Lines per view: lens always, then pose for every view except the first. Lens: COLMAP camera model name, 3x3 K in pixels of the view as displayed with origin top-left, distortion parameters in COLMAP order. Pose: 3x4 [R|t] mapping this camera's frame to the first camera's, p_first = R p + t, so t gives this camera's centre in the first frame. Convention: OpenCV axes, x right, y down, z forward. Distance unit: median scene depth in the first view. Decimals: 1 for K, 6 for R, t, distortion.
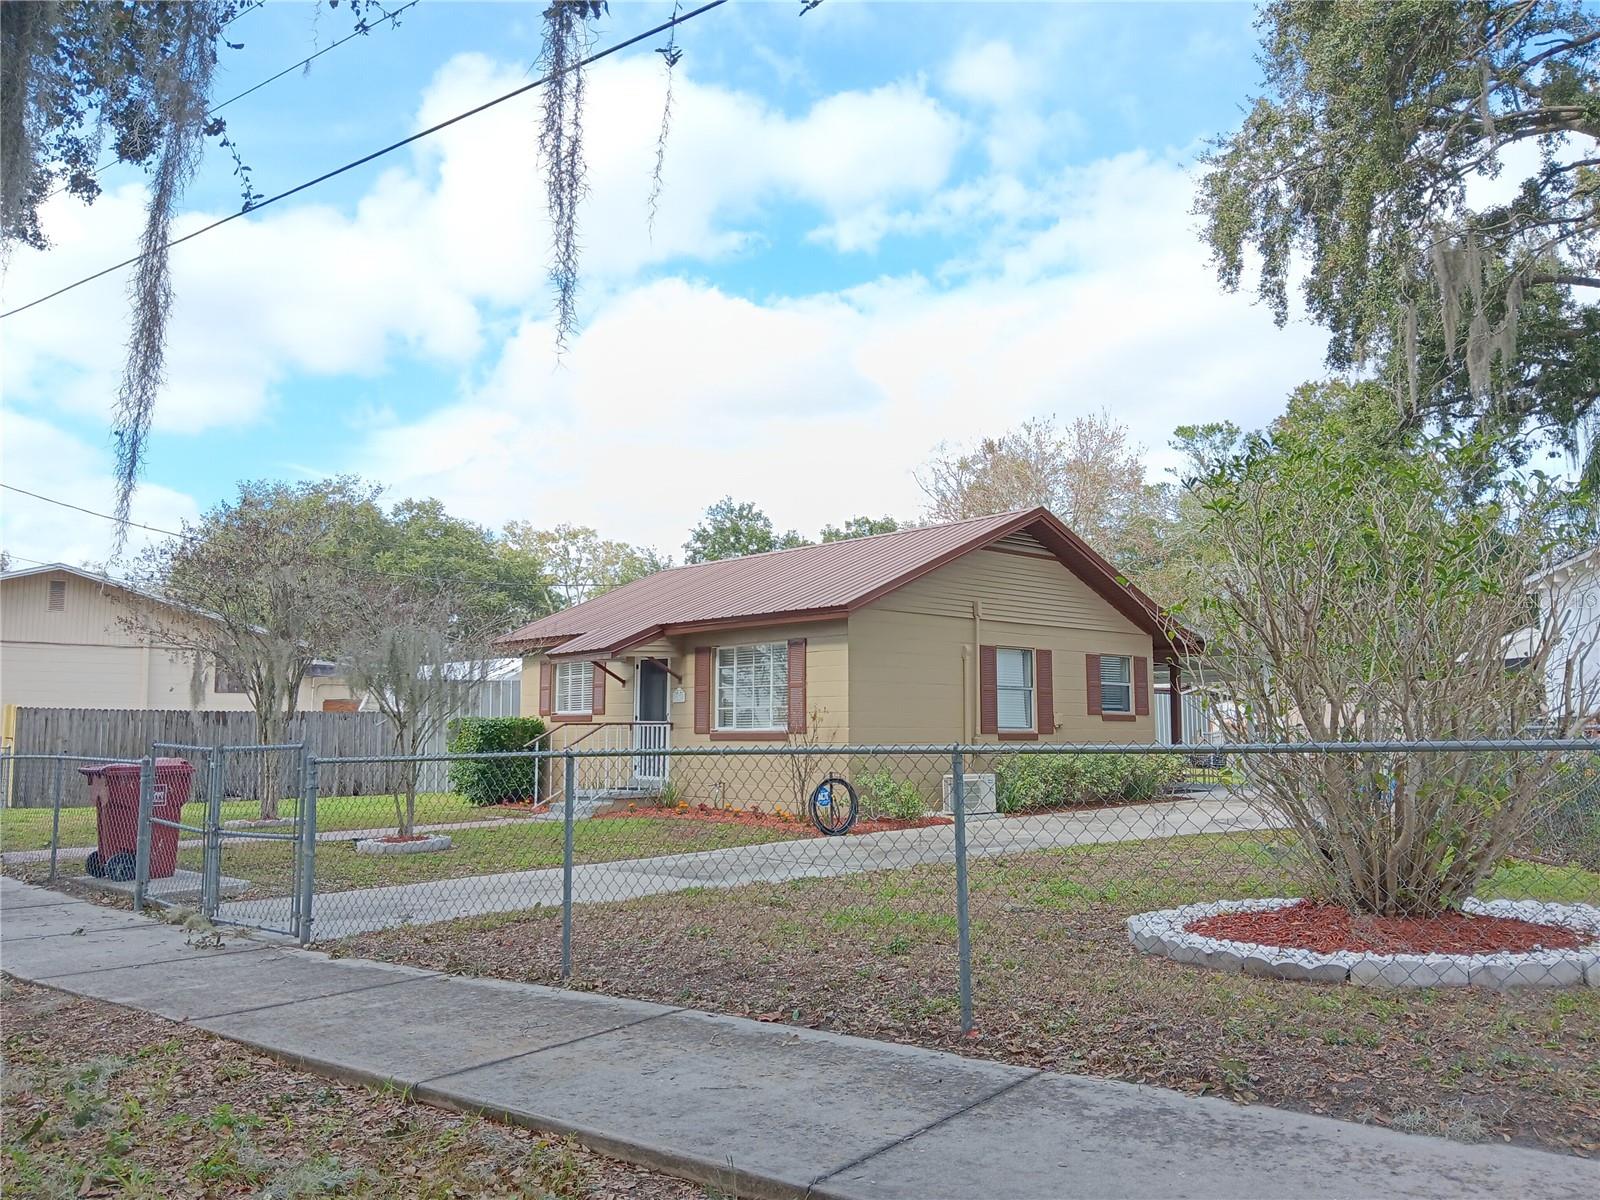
lens RADIAL K [[1263.1, 0, 797.0], [0, 1263.1, 601.3], [0, 0, 1]] dist [0.061594, -0.129957]
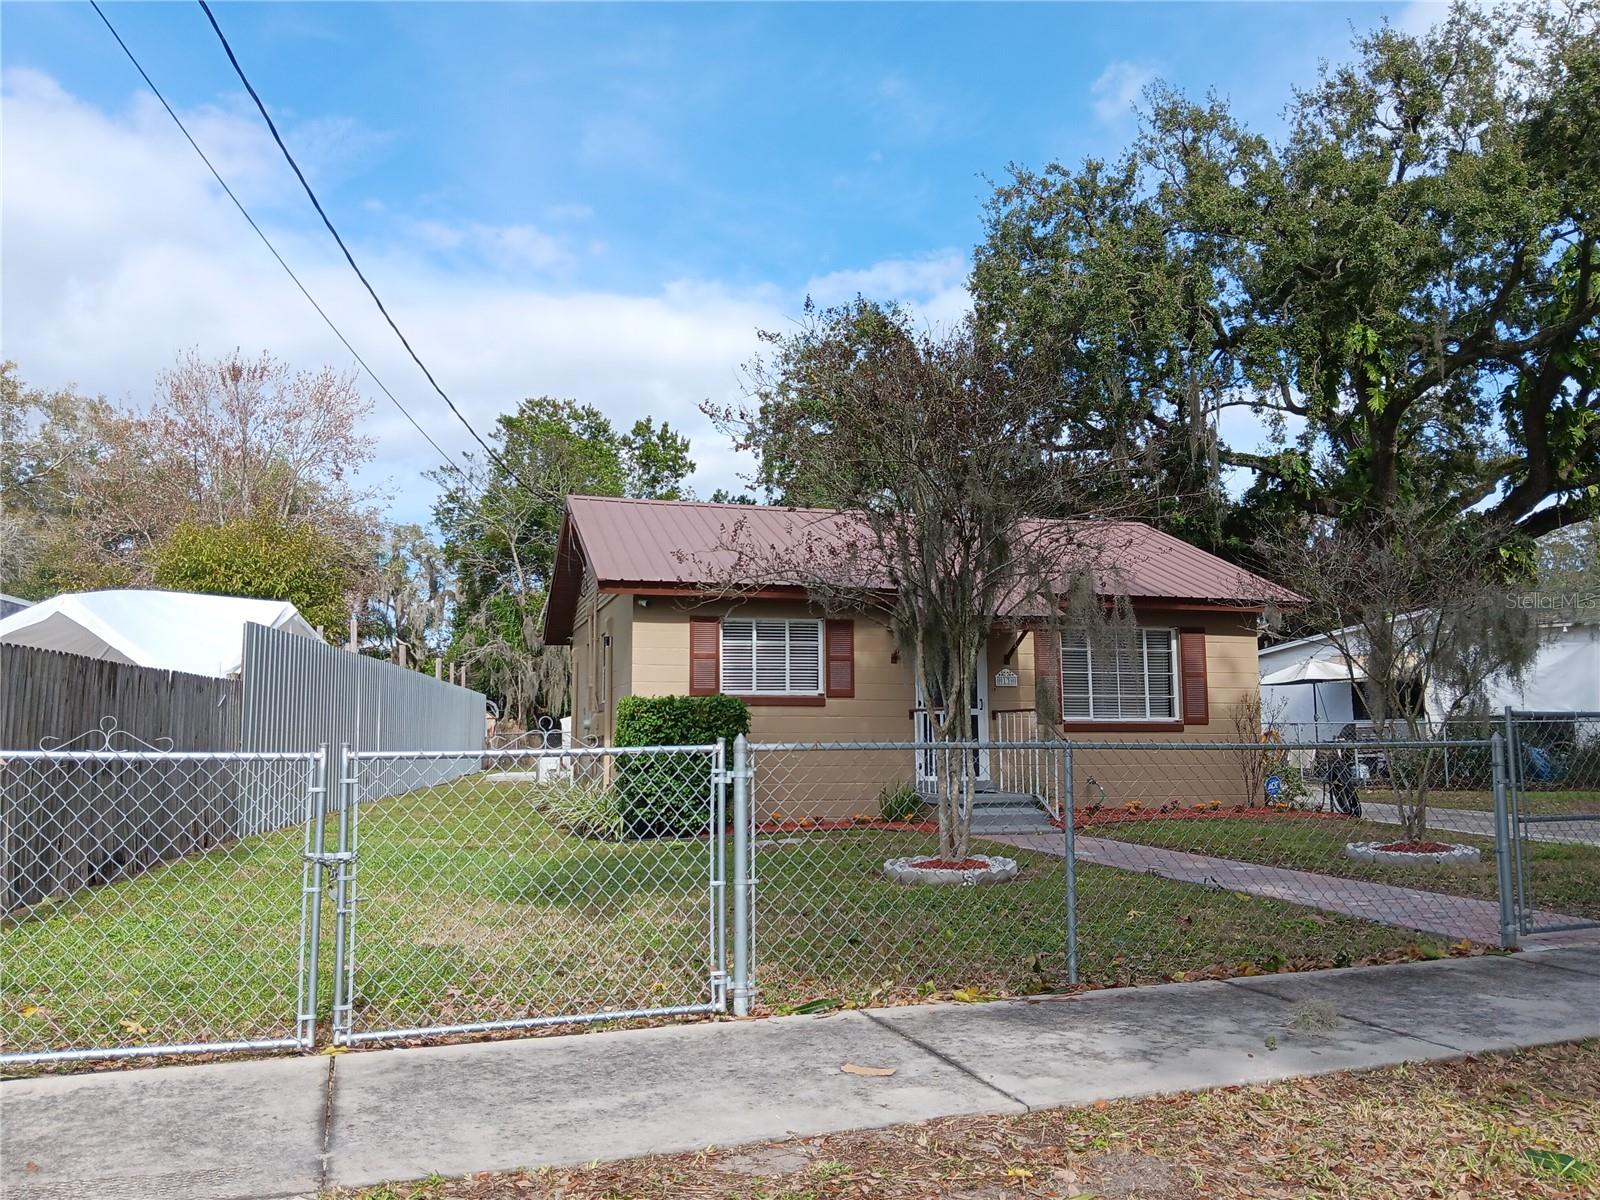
lens RADIAL K [[1263.1, 0, 797.0], [0, 1263.1, 601.3], [0, 0, 1]] dist [0.061594, -0.129957]
pose [[0.441042, 0.096464, 0.892288, -0.898721], [-0.091885, 0.993836, -0.062025, 0.087895], [-0.892771, -0.054632, 0.447187, 0.744653]]
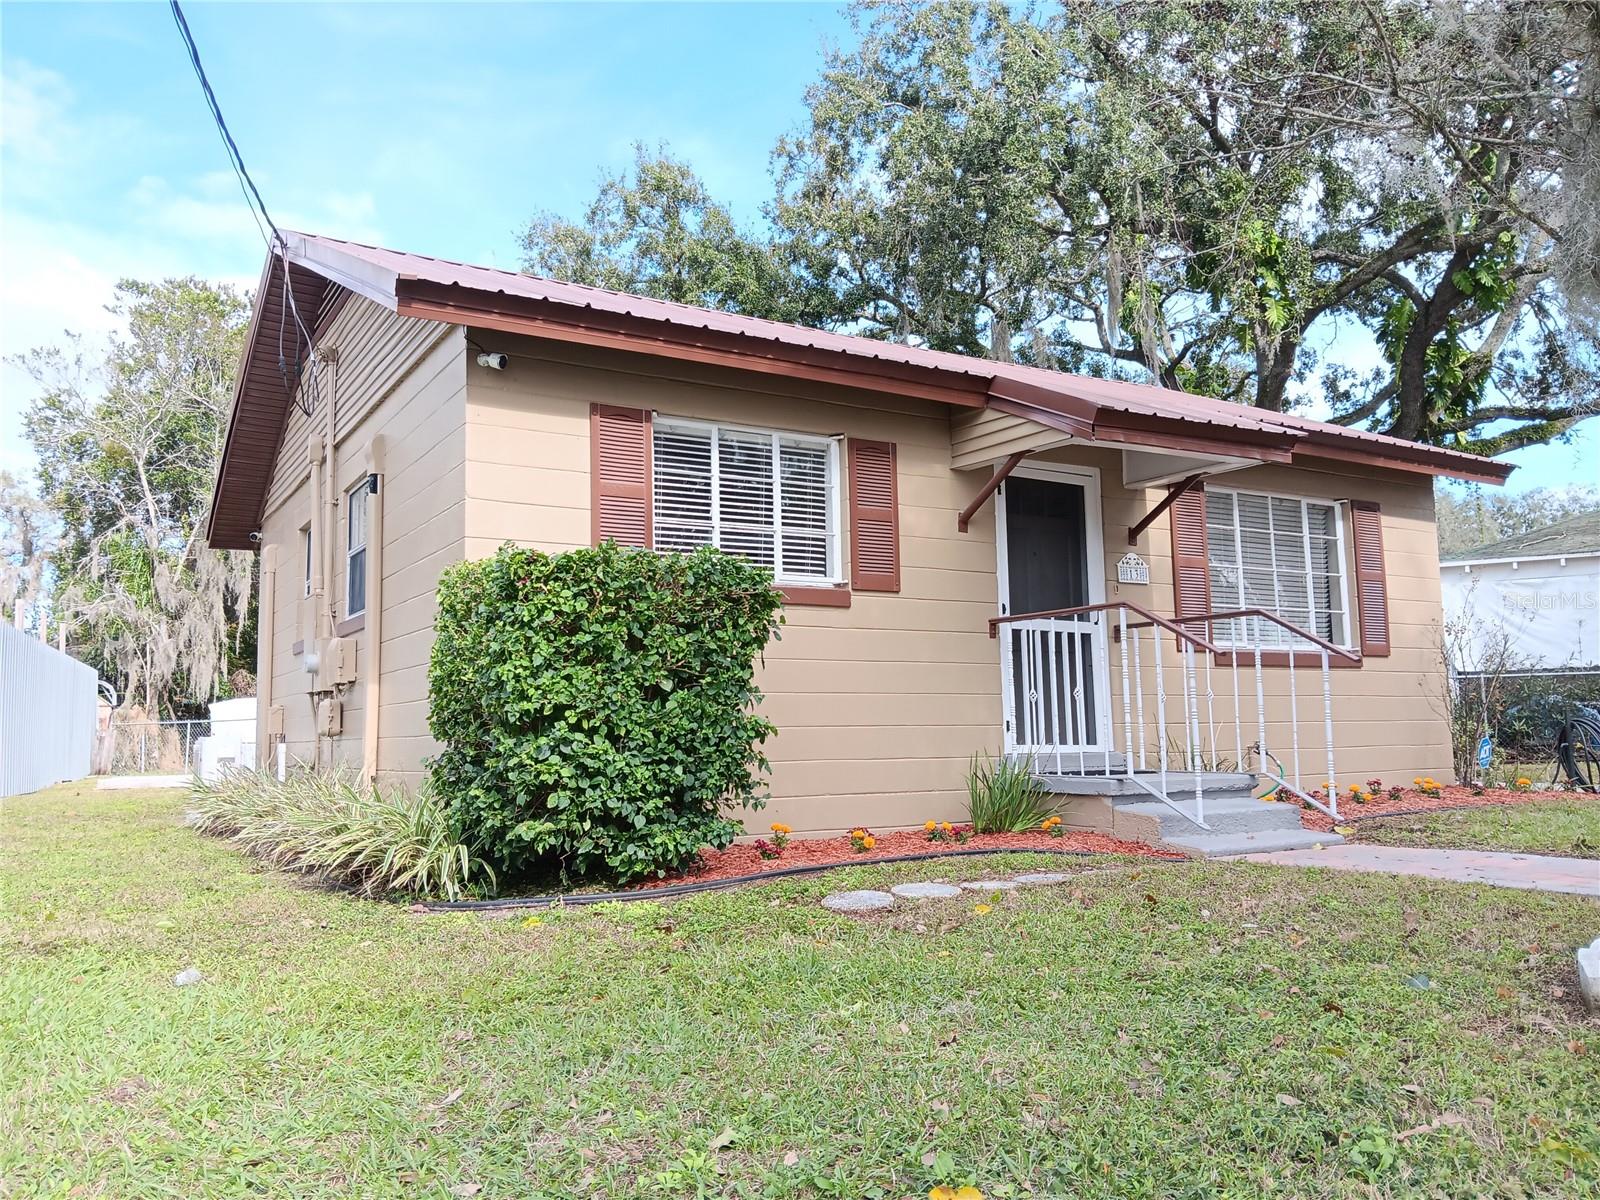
lens RADIAL K [[1245.2, 0, 796.5], [0, 1245.2, 612.6], [0, 0, 1]] dist [0.084628, -0.199055]
pose [[0.188746, 0.096325, 0.977290, -0.563285], [-0.085317, 0.993023, -0.081398, 0.137870], [-0.978313, -0.068016, 0.195648, 1.020141]]
